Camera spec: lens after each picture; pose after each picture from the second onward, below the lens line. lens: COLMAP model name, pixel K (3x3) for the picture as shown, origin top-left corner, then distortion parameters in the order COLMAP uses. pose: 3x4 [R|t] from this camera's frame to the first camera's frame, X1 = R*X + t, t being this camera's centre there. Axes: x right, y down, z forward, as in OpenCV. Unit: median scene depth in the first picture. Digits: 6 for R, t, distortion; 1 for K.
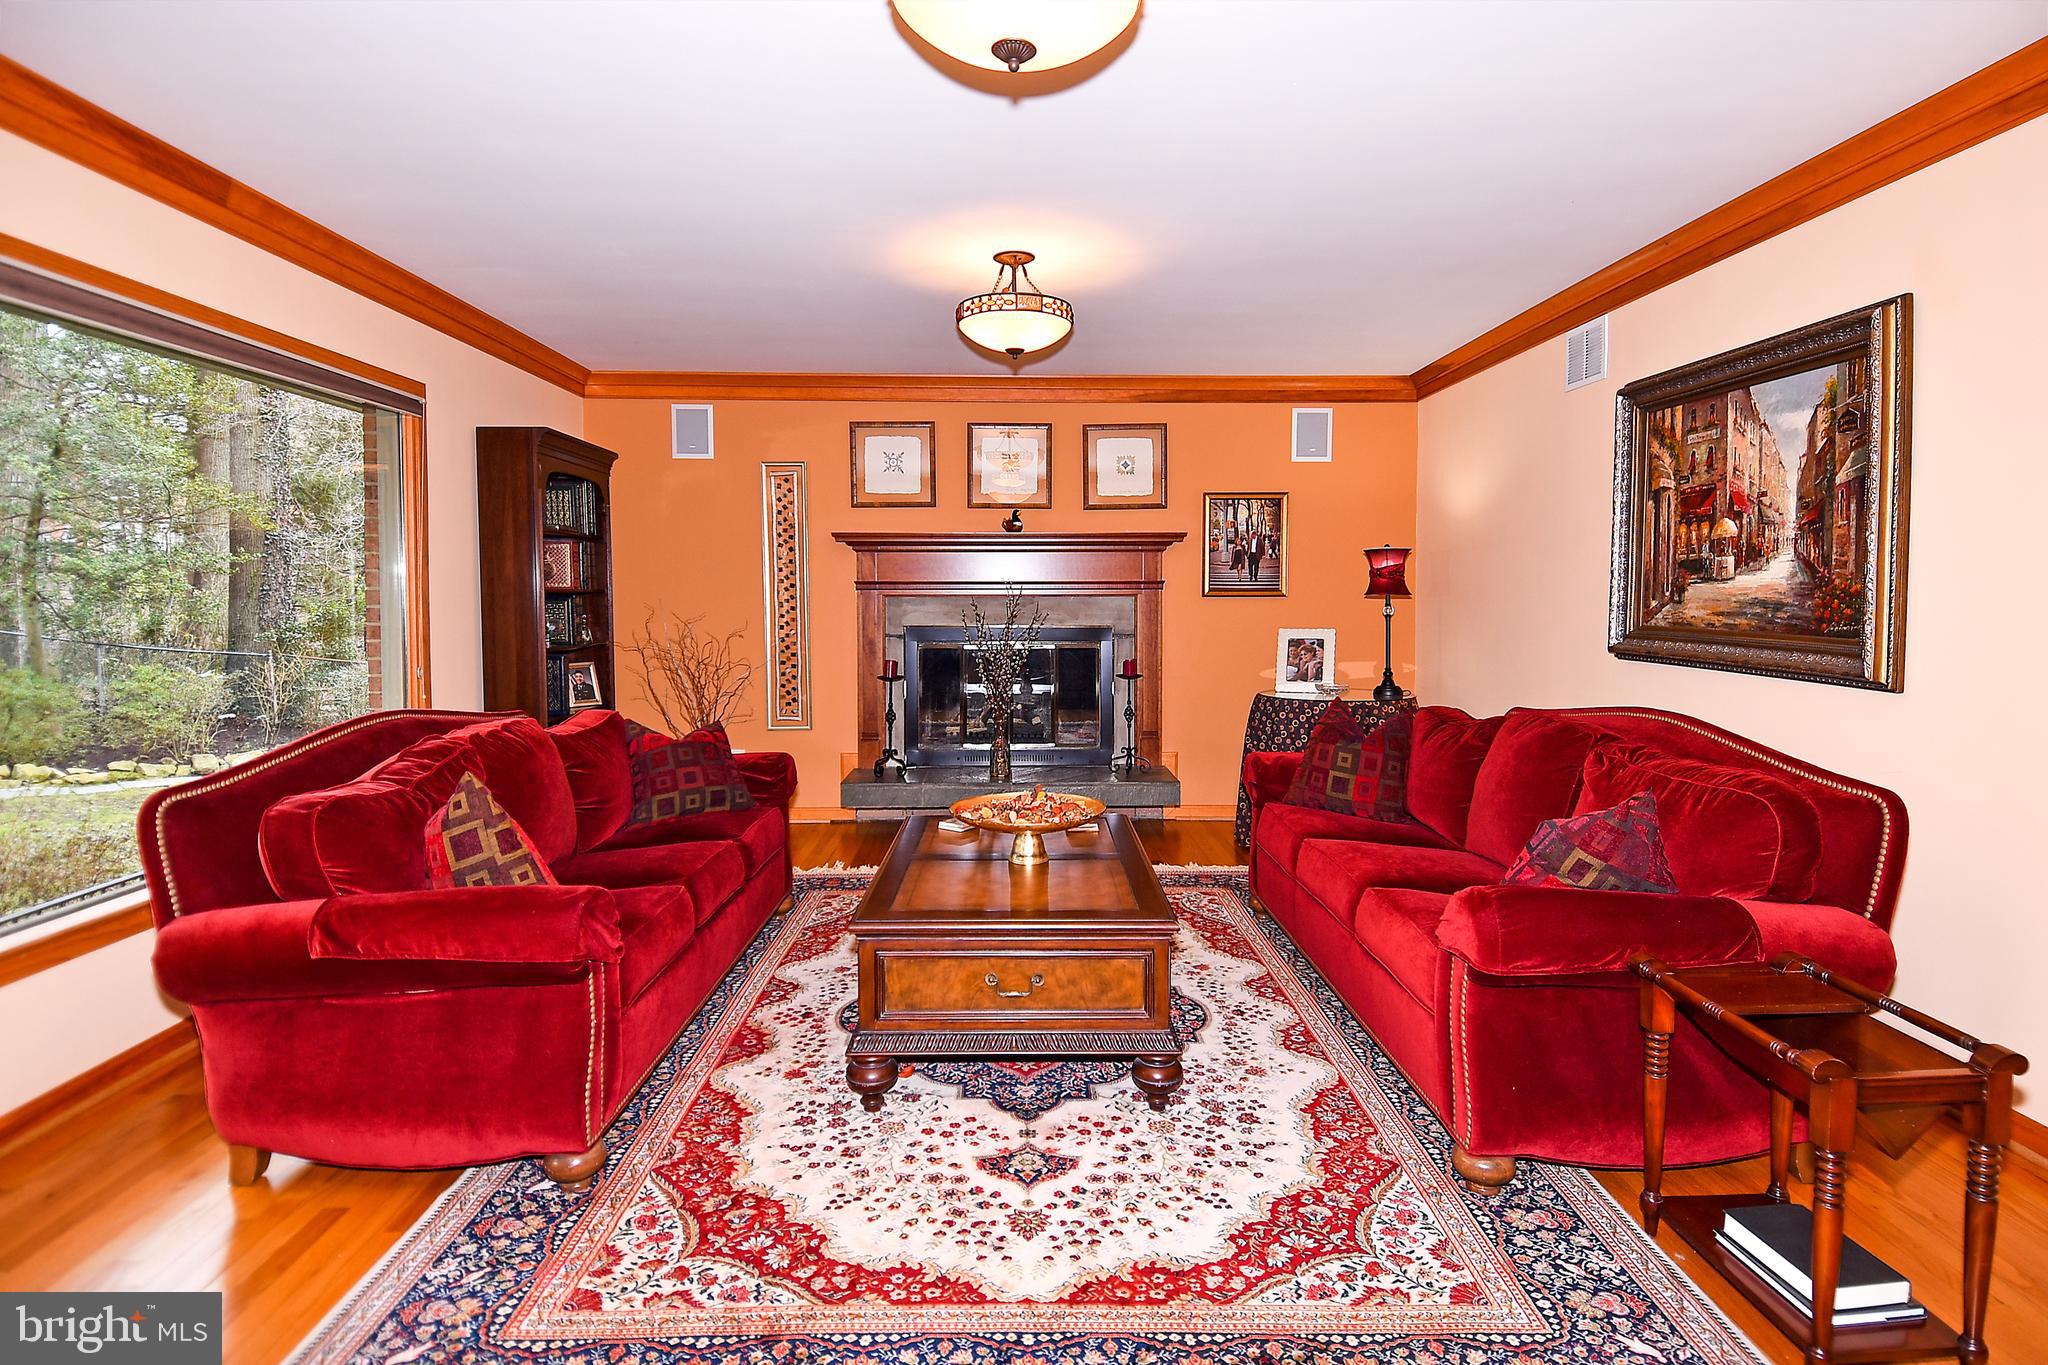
lens RADIAL K [[1092.2, 0, 1045.5], [0, 1092.2, 653.4], [0, 0, 1]] dist [0.051234, -0.055380]
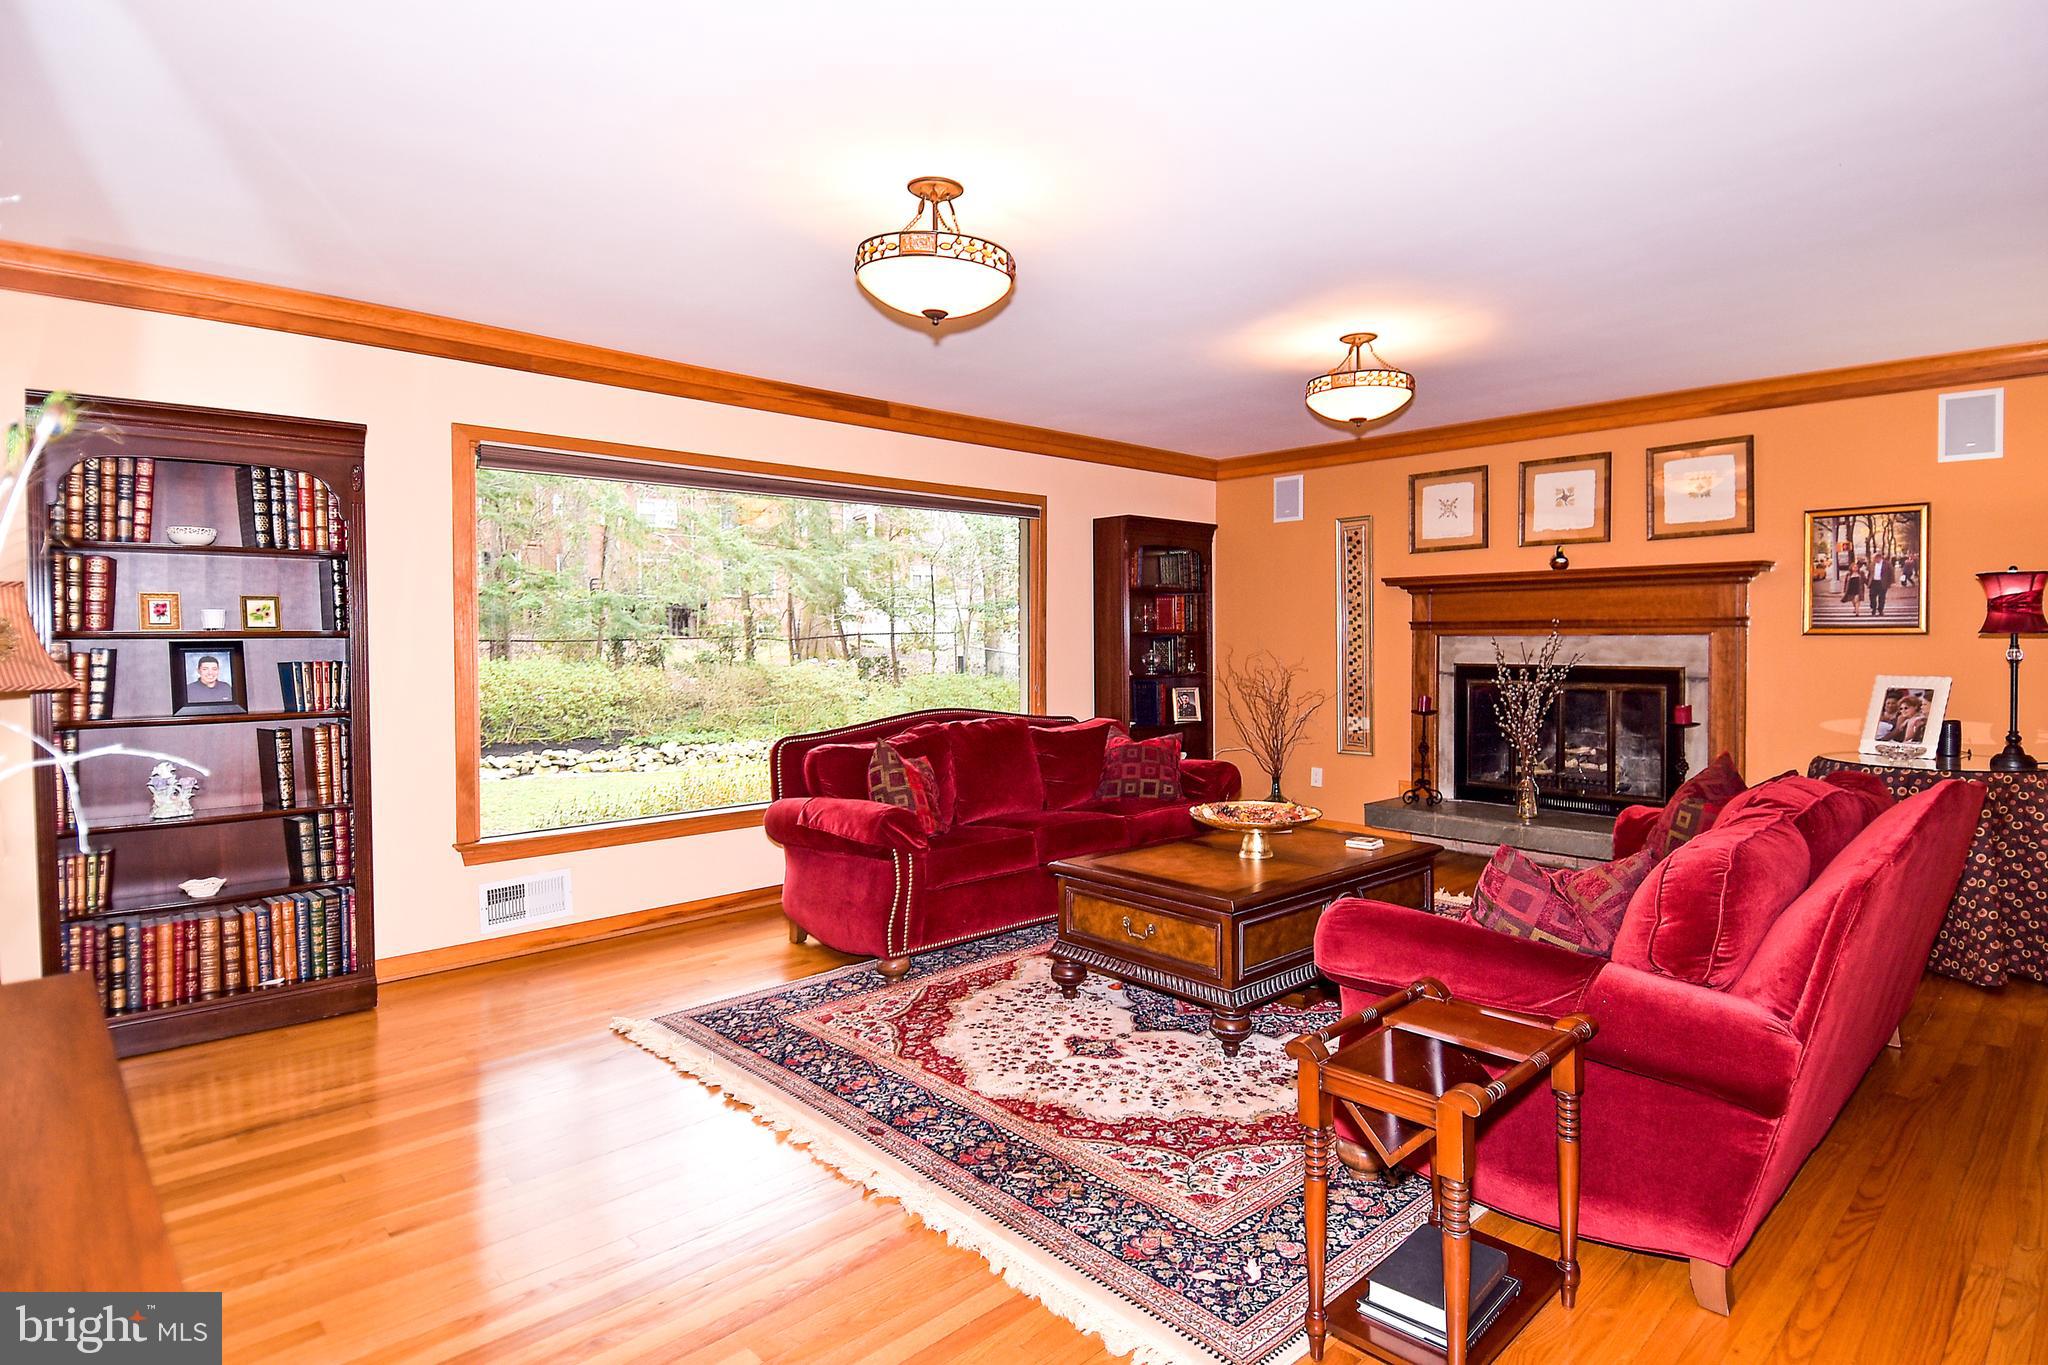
lens RADIAL K [[1096.8, 0, 1046.1], [0, 1096.8, 665.8], [0, 0, 1]] dist [0.075365, -0.072511]
pose [[0.673945, 0.018290, -0.738555, 0.605093], [-0.037065, 0.999272, -0.009076, 0.000635], [0.737851, 0.033492, 0.674132, 0.004285]]
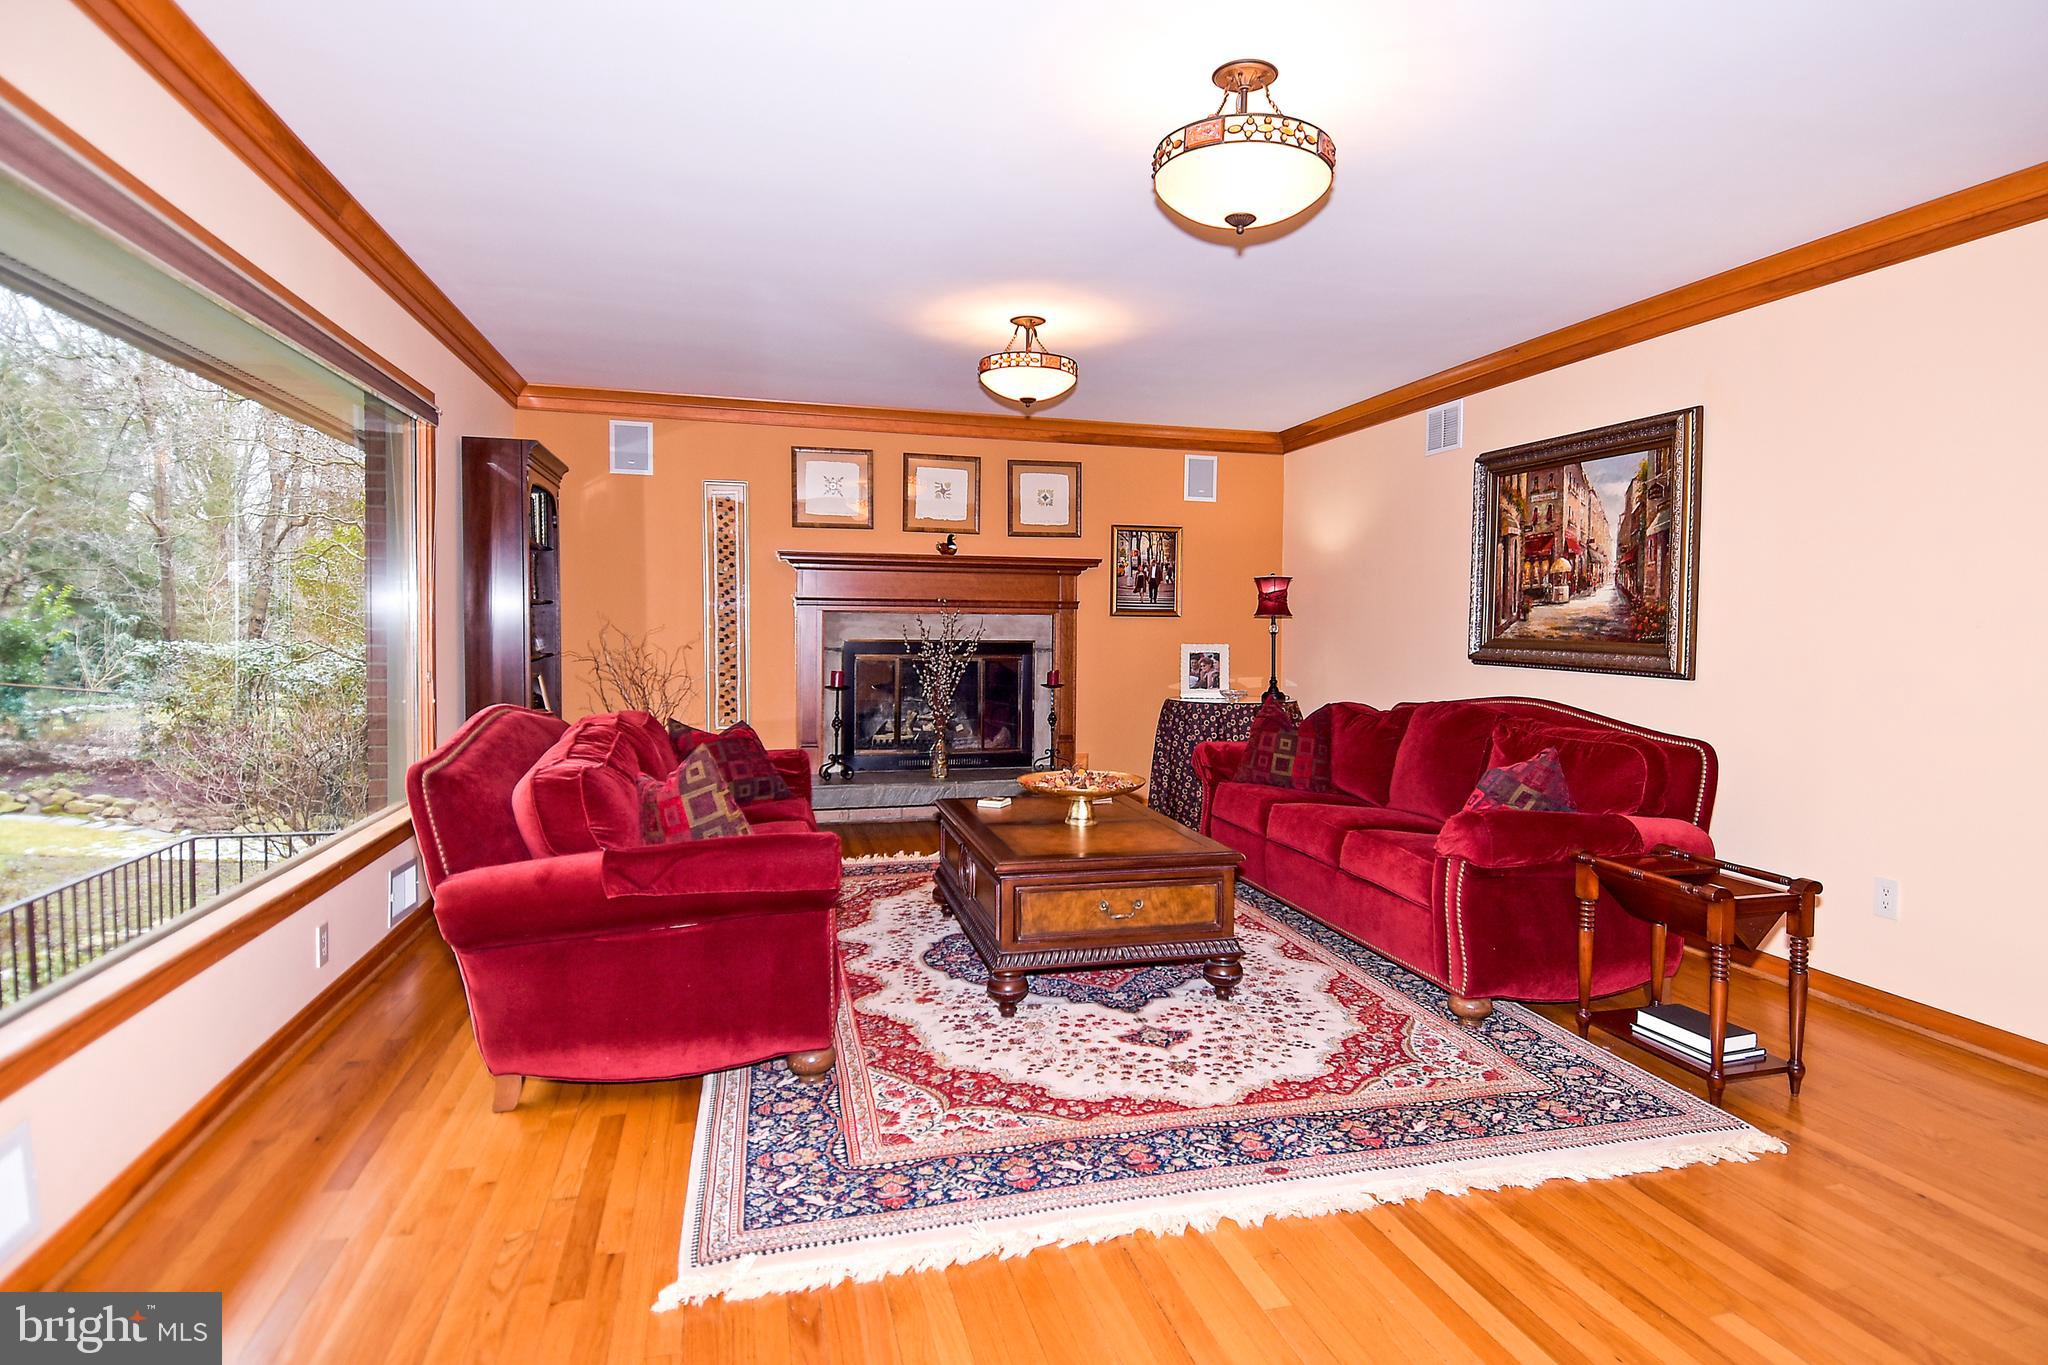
lens RADIAL K [[1104.5, 0, 1080.1], [0, 1104.5, 677.6], [0, 0, 1]] dist [0.056597, -0.056114]
pose [[0.968323, -0.000767, 0.249702, -0.272887], [0.002025, 0.999987, -0.004782, 0.027403], [-0.249694, 0.005137, 0.968311, -0.162269]]
